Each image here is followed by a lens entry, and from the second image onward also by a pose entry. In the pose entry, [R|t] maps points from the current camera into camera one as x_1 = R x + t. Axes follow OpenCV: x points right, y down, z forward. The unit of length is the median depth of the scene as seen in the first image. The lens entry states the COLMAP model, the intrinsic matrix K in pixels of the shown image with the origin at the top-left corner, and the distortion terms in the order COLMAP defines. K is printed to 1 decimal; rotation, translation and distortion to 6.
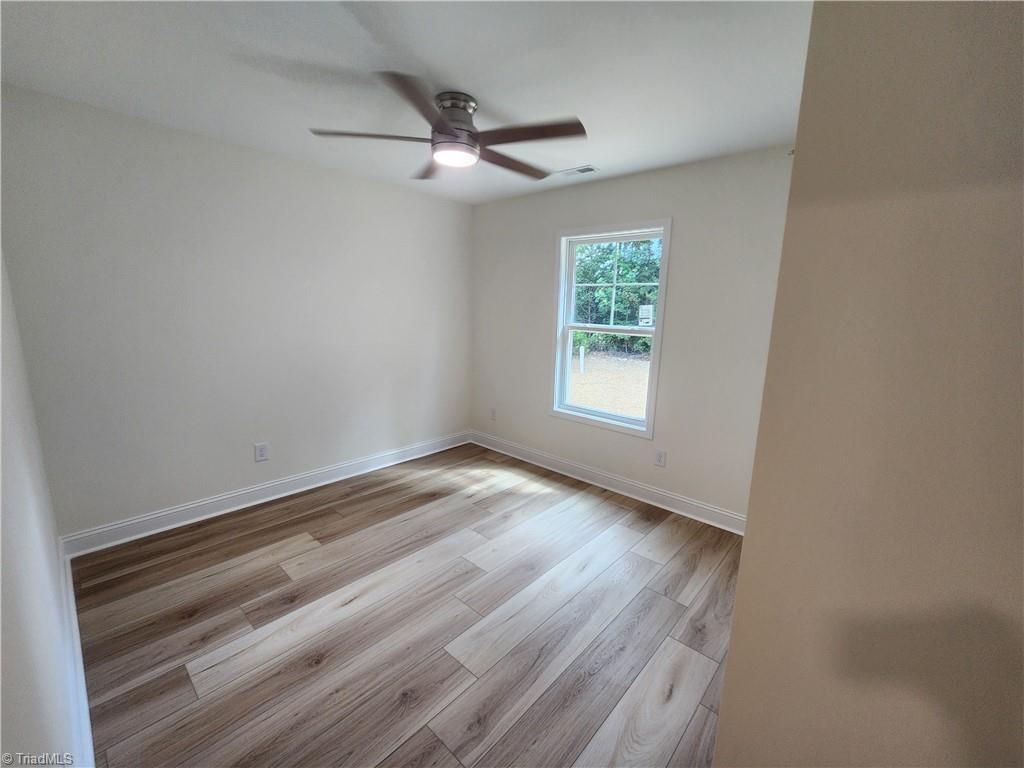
lens RADIAL K [[419.5, 0, 517.5], [0, 419.5, 381.8], [0, 0, 1]] dist [0.001984, -0.000021]
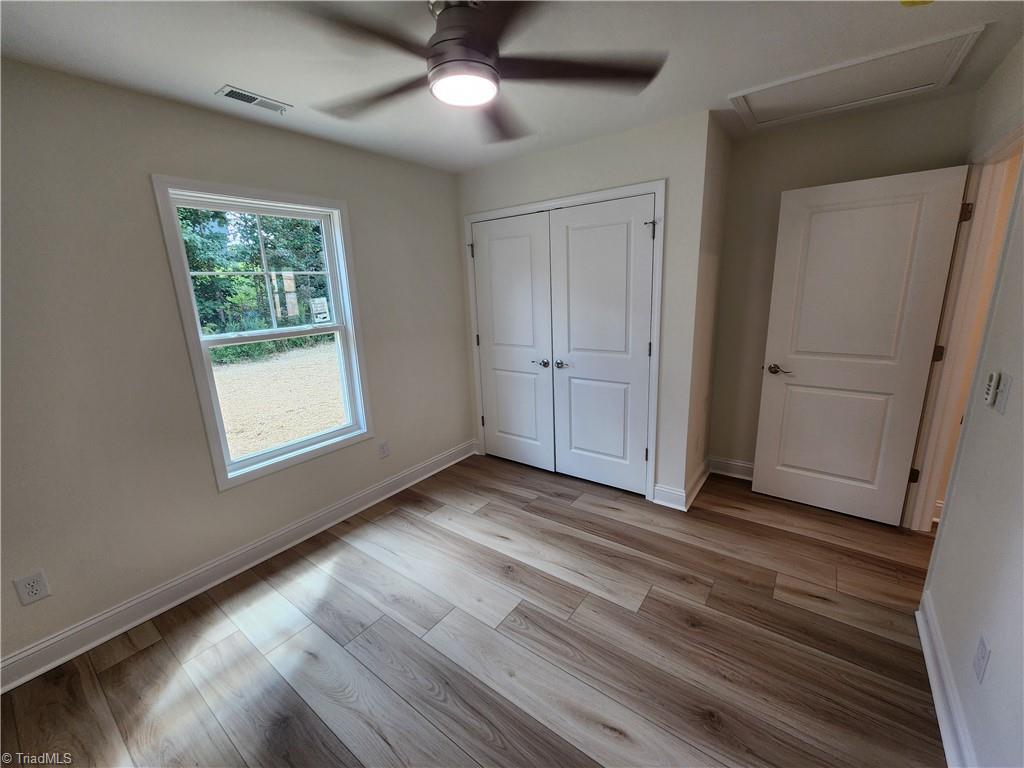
lens RADIAL K [[419.5, 0, 513.7], [0, 419.5, 382.5], [0, 0, 1]] dist [0.001984, -0.000021]
pose [[-0.095239, -0.252771, 0.962827, -0.622270], [0.207235, 0.940998, 0.267539, -0.175192], [-0.973644, 0.225012, -0.037237, 0.718882]]
